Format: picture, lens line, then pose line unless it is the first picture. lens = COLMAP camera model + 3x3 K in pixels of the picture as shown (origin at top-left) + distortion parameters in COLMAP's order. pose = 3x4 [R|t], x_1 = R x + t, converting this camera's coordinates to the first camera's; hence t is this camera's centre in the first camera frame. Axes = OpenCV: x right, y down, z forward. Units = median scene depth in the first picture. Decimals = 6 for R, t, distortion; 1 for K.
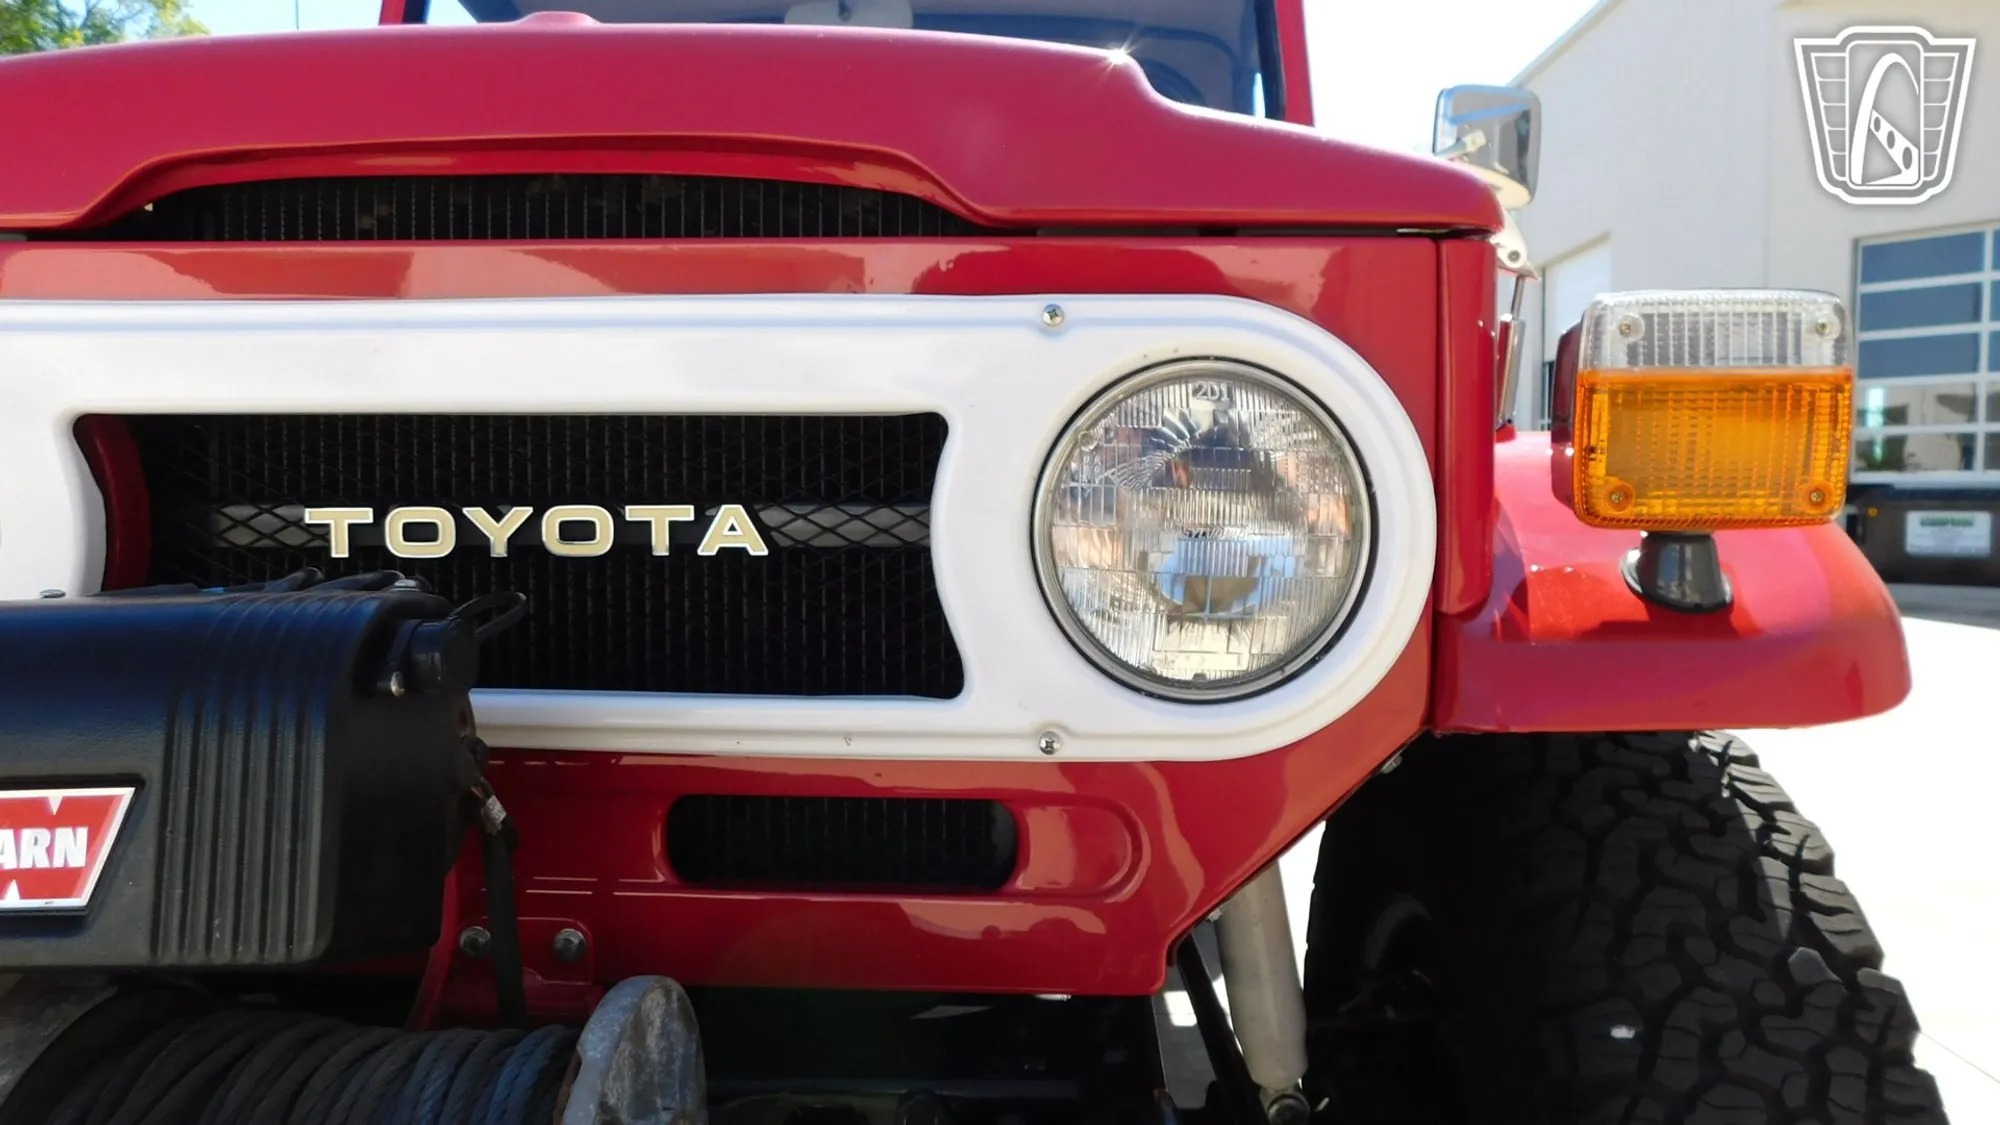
lens RADIAL K [[1380.8, 0, 998.2], [0, 1380.8, 565.3], [0, 0, 1]] dist [-0.065341, 0.055569]
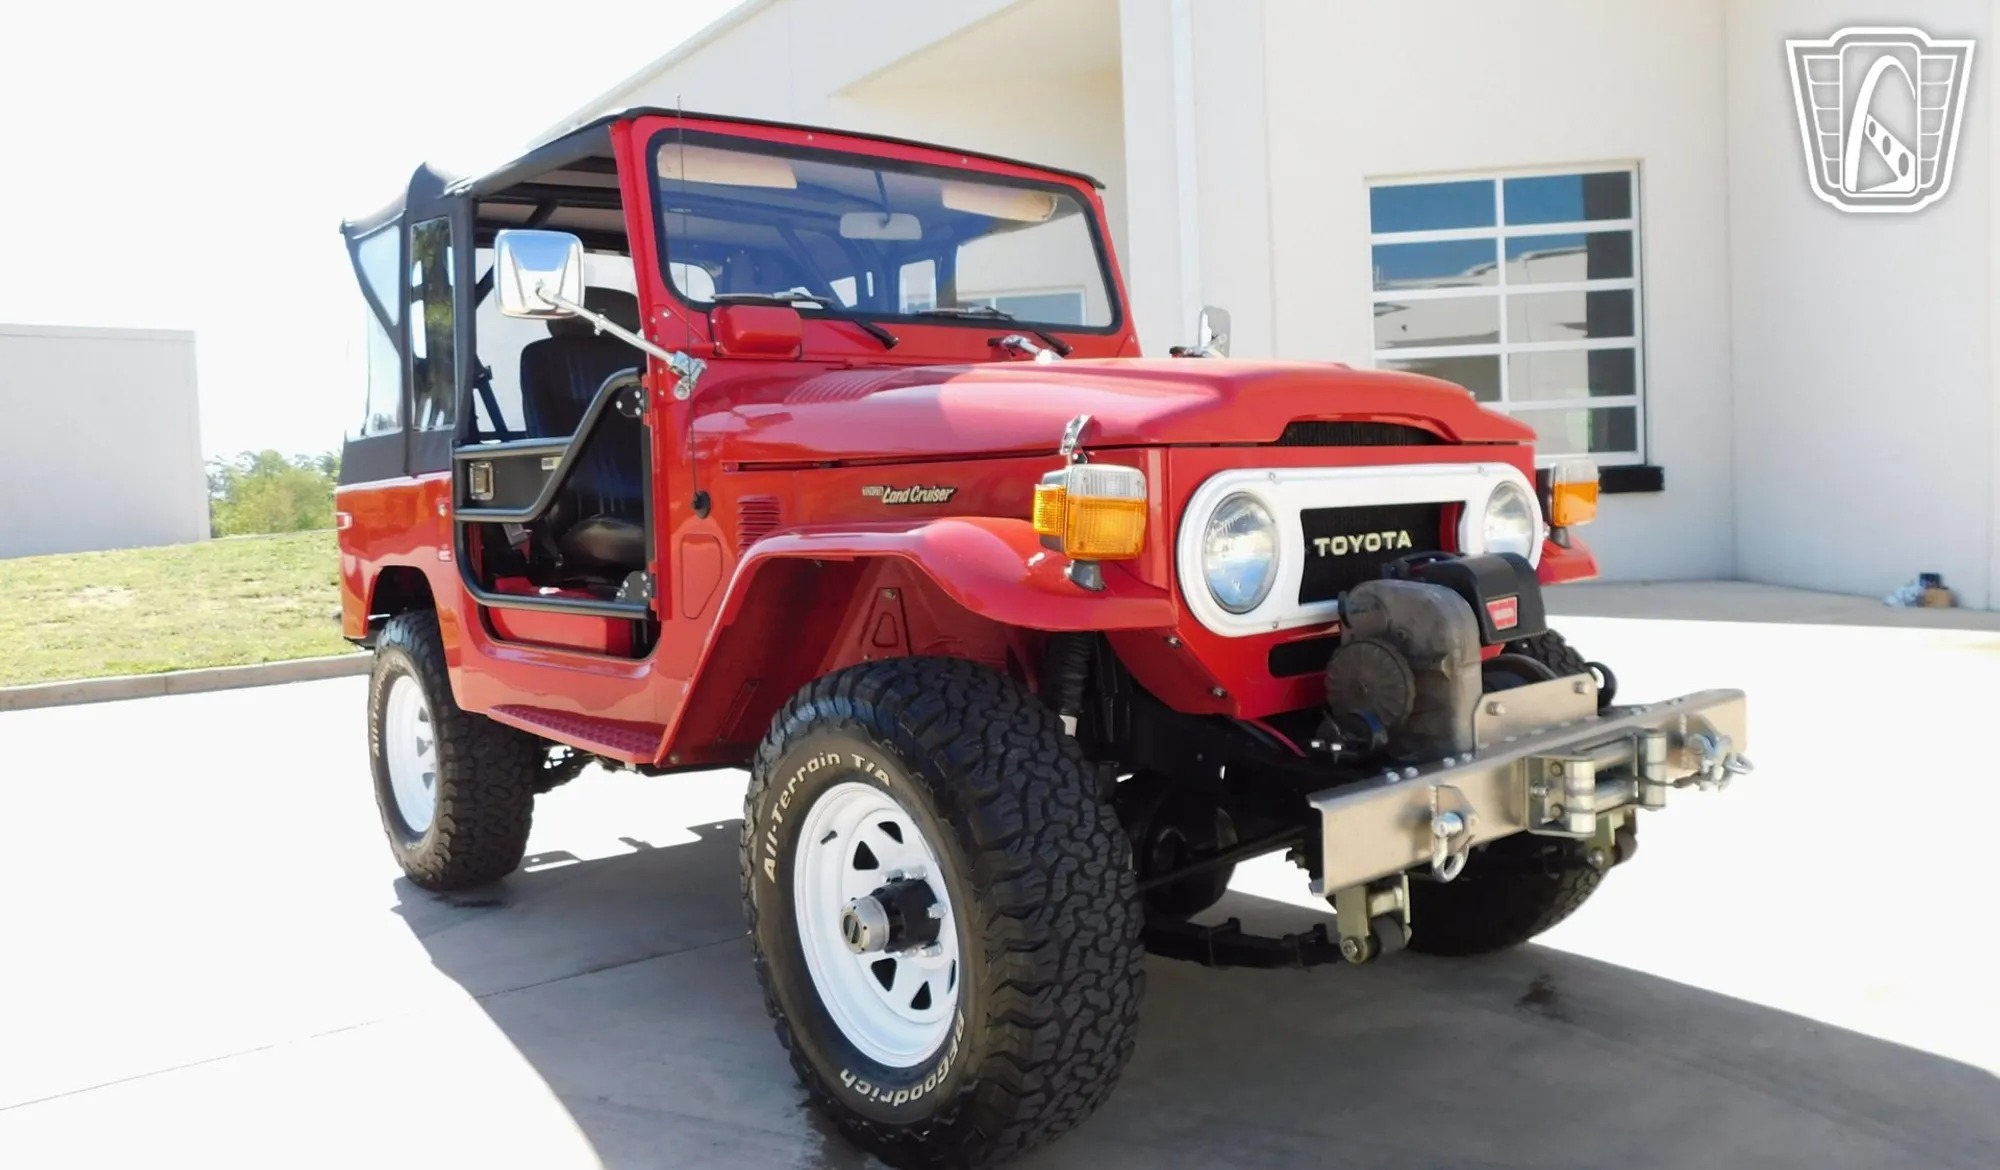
lens RADIAL K [[1433.7, 0, 958.3], [0, 1433.7, 592.2], [0, 0, 1]] dist [-0.059007, 0.047490]
pose [[0.769188, -0.076215, 0.634461, -2.982954], [0.096577, 0.995322, 0.002478, -0.011820], [-0.631683, 0.059368, 0.772951, -0.824412]]
